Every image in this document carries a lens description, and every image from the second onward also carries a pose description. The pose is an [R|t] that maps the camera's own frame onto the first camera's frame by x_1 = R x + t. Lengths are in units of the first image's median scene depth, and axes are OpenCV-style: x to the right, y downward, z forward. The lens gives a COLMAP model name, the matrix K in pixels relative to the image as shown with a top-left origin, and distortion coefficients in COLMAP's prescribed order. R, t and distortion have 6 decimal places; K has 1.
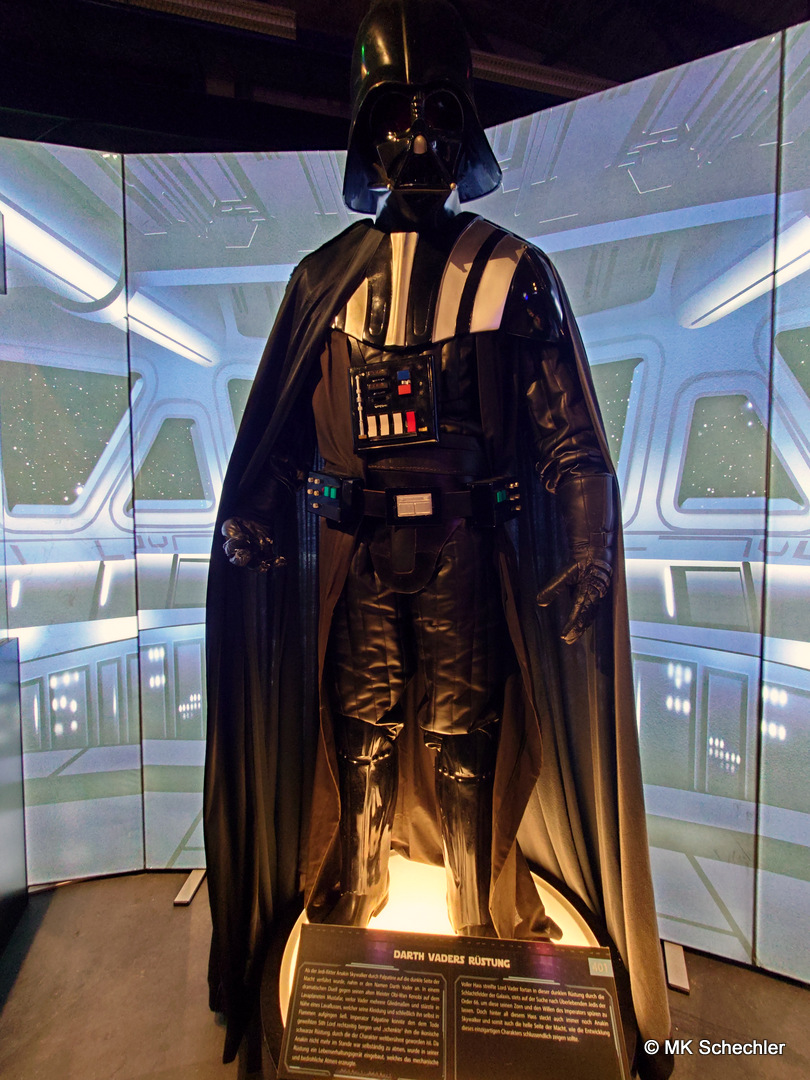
lens RADIAL K [[512.5, 0, 404.8], [0, 512.5, 540.0], [0, 0, 1]] dist [0.007951, -0.000019]
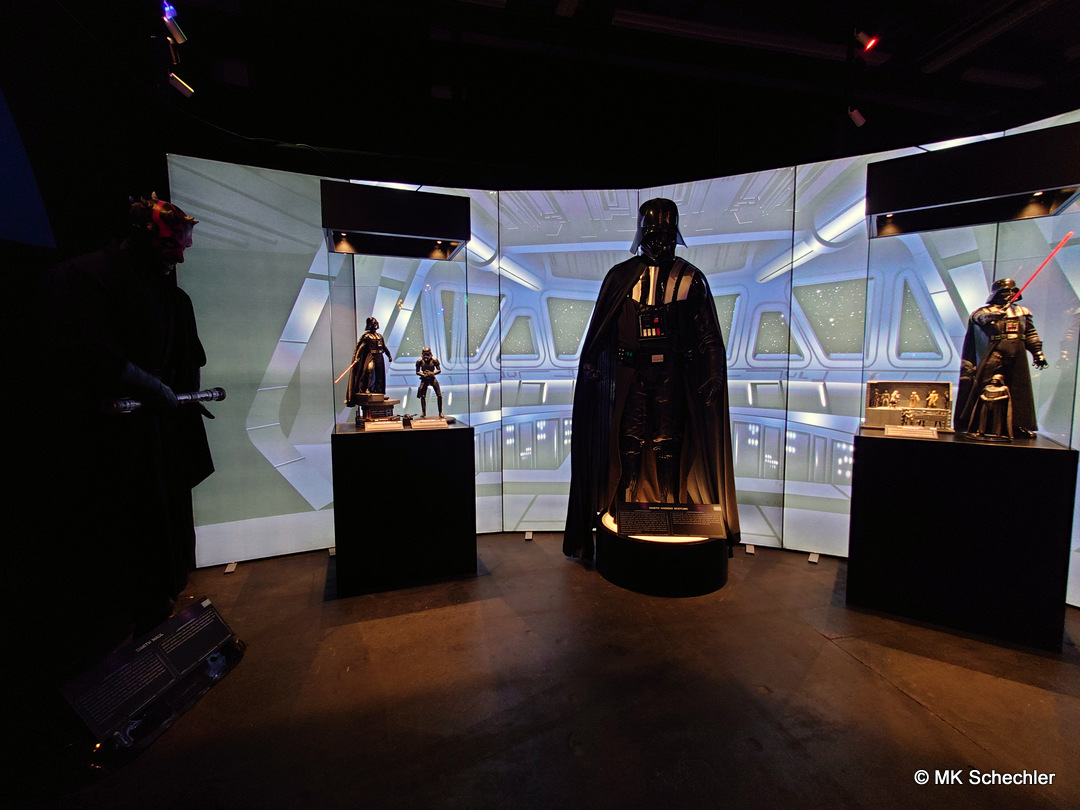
lens RADIAL K [[512.5, 0, 540.4], [0, 512.5, 406.2], [0, 0, 1]] dist [0.007951, -0.000019]
pose [[0.999966, -0.003883, 0.007305, -0.466240], [0.003586, 0.999185, 0.040214, 0.059776], [-0.007455, -0.040187, 0.999164, -1.355137]]
